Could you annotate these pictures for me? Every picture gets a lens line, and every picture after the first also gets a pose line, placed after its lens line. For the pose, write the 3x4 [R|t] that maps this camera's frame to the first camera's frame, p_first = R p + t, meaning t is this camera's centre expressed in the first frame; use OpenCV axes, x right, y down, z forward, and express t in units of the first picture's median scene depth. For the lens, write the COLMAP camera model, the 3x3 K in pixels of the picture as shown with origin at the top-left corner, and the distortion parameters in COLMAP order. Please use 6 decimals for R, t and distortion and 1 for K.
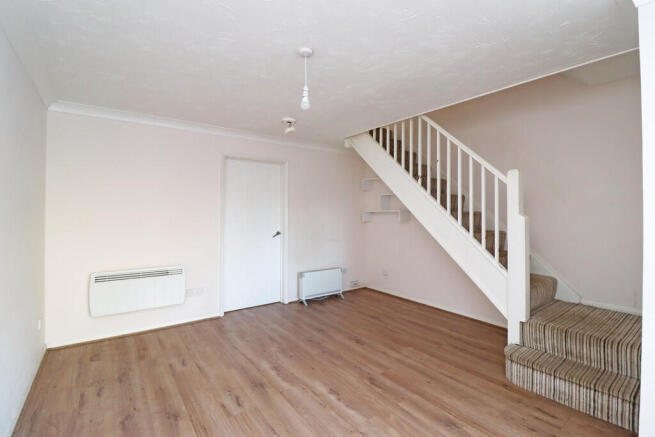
lens RADIAL K [[300.7, 0, 332.8], [0, 300.7, 216.1], [0, 0, 1]] dist [-0.011531, -0.002570]
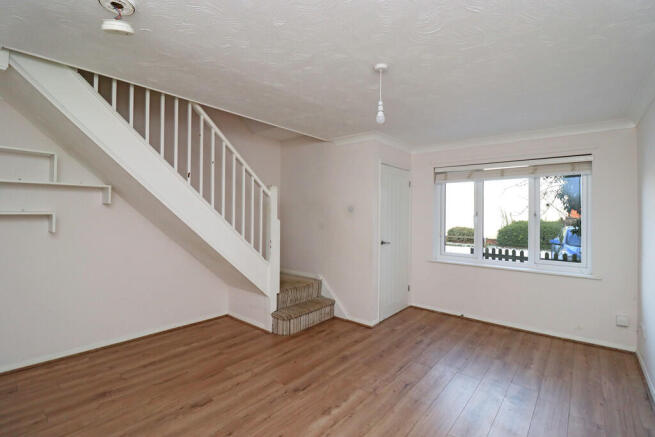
lens RADIAL K [[300.7, 0, 332.1], [0, 300.7, 213.3], [0, 0, 1]] dist [-0.011531, -0.002570]
pose [[-0.227480, -0.006690, 0.973760, -0.718972], [-0.003209, 0.999976, 0.006120, -0.034372], [-0.973777, -0.001732, -0.227496, 0.940817]]
